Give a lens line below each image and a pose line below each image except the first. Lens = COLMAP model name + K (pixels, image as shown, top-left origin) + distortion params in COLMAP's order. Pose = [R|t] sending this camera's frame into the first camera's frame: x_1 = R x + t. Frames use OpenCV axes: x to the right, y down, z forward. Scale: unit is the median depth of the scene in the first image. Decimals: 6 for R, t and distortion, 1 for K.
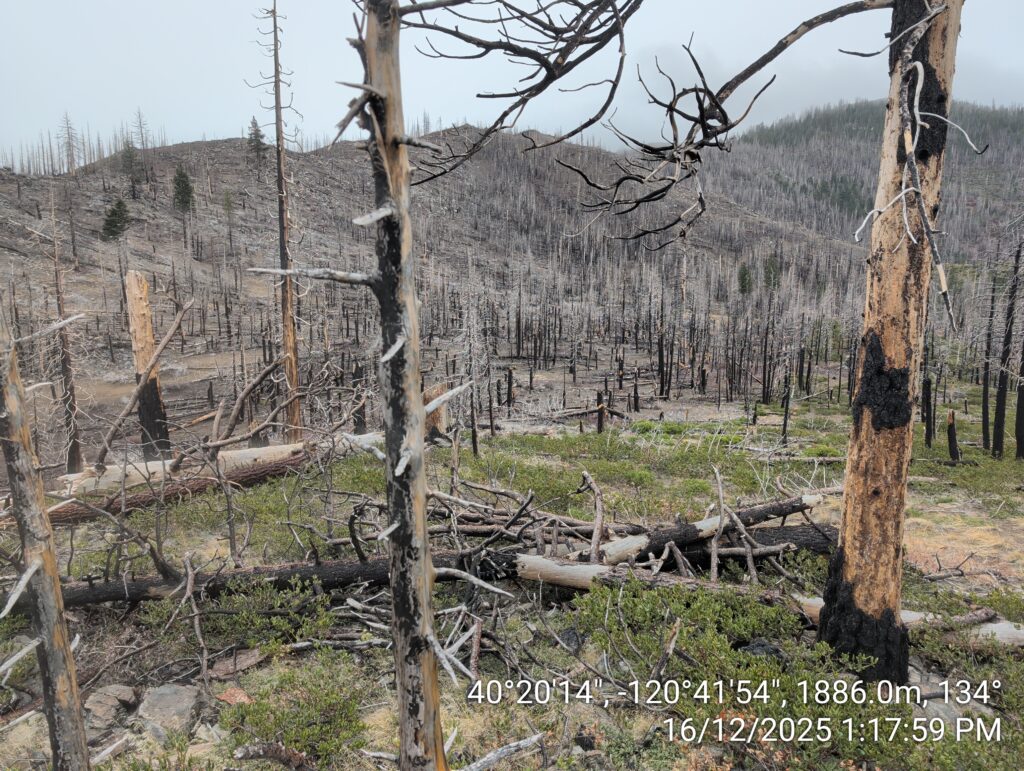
lens RADIAL K [[728.3, 0, 505.2], [0, 728.3, 377.1], [0, 0, 1]] dist [0.037209, -0.030334]
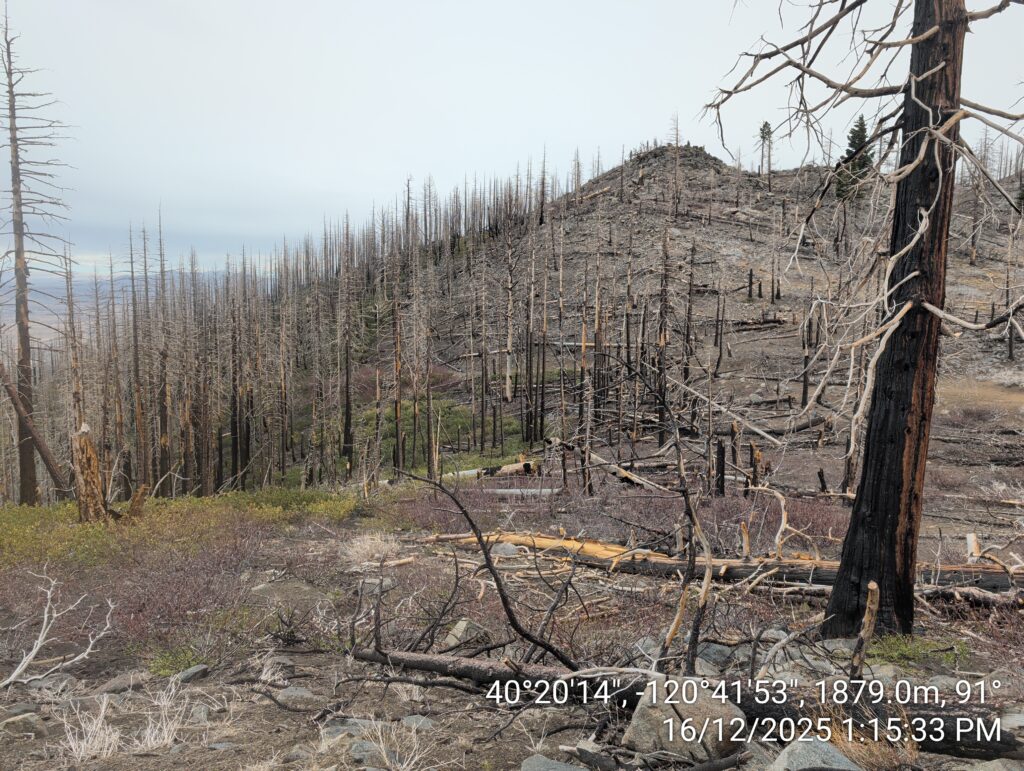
lens RADIAL K [[728.3, 0, 520.2], [0, 728.3, 378.6], [0, 0, 1]] dist [0.037209, -0.030334]
pose [[0.483661, 0.099107, -0.869626, -0.118871], [-0.150060, 0.988247, 0.029166, 0.028689], [0.862296, 0.116389, 0.492848, 0.207373]]
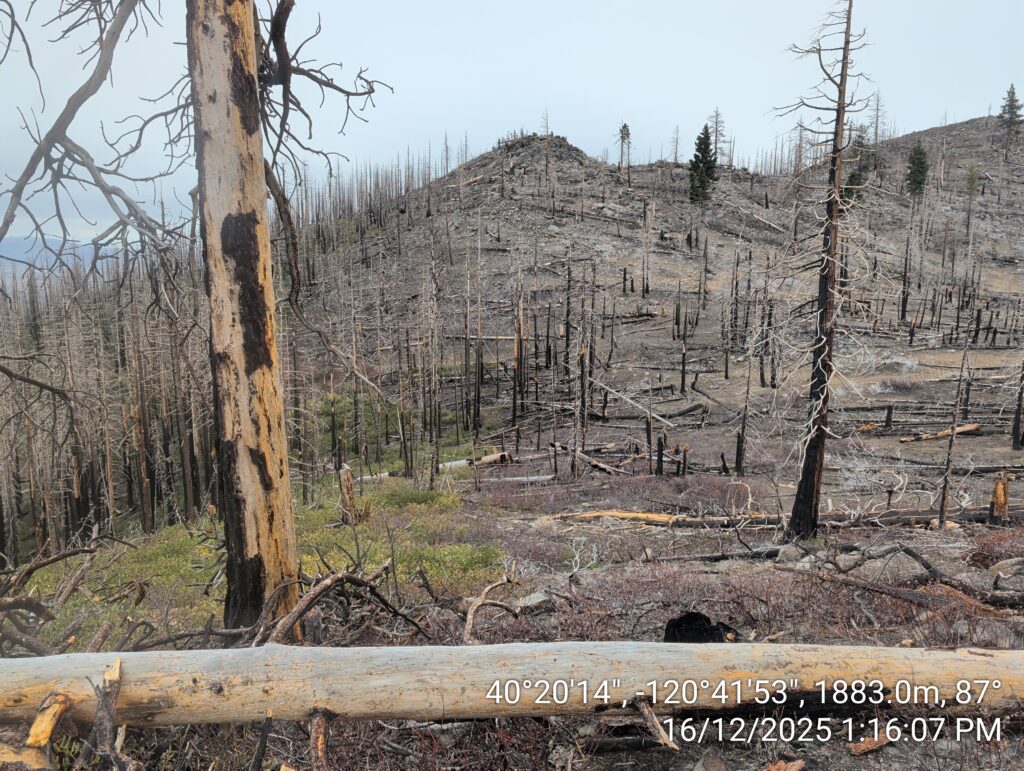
lens RADIAL K [[728.3, 0, 513.0], [0, 728.3, 378.9], [0, 0, 1]] dist [0.037209, -0.030334]
pose [[0.642623, 0.118153, -0.757018, -0.081929], [-0.125067, 0.990962, 0.048498, 0.013162], [0.755906, 0.063512, 0.651592, 0.118391]]
